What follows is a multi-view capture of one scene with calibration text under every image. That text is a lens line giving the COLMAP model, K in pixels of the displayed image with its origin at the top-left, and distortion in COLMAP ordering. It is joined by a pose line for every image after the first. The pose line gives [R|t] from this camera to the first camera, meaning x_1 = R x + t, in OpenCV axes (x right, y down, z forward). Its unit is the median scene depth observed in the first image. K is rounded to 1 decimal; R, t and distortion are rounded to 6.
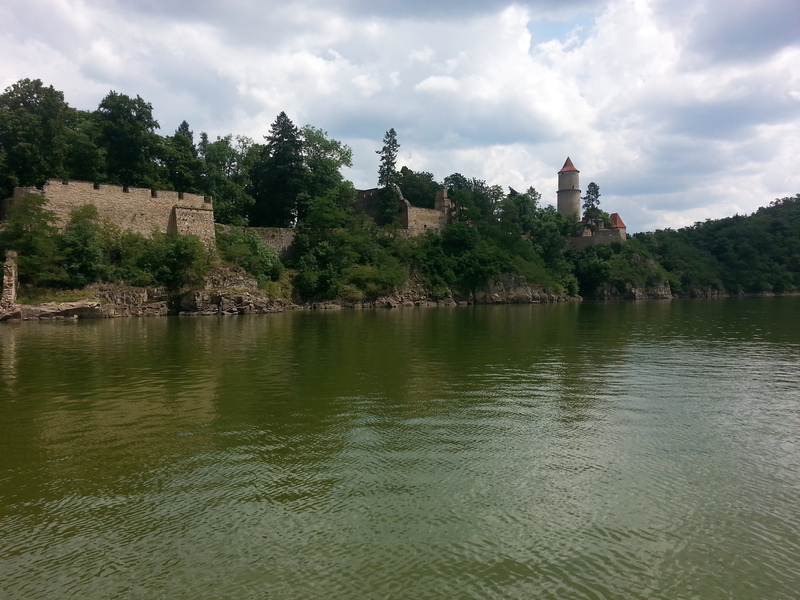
lens RADIAL K [[682.0, 0, 400.0], [0, 682.0, 300.0], [0, 0, 1]] dist [0.161318, -0.327153]
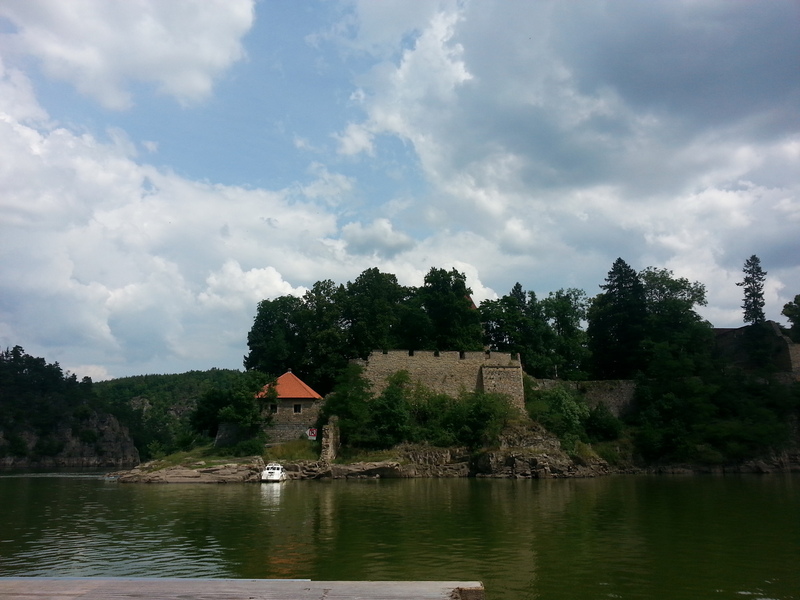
lens RADIAL K [[682.0, 0, 400.0], [0, 682.0, 300.0], [0, 0, 1]] dist [0.161318, -0.327153]
pose [[0.803862, -0.121561, -0.582262, 0.183820], [-0.008238, 0.976525, -0.215247, -0.011334], [0.594759, 0.177825, 0.783990, 0.114878]]
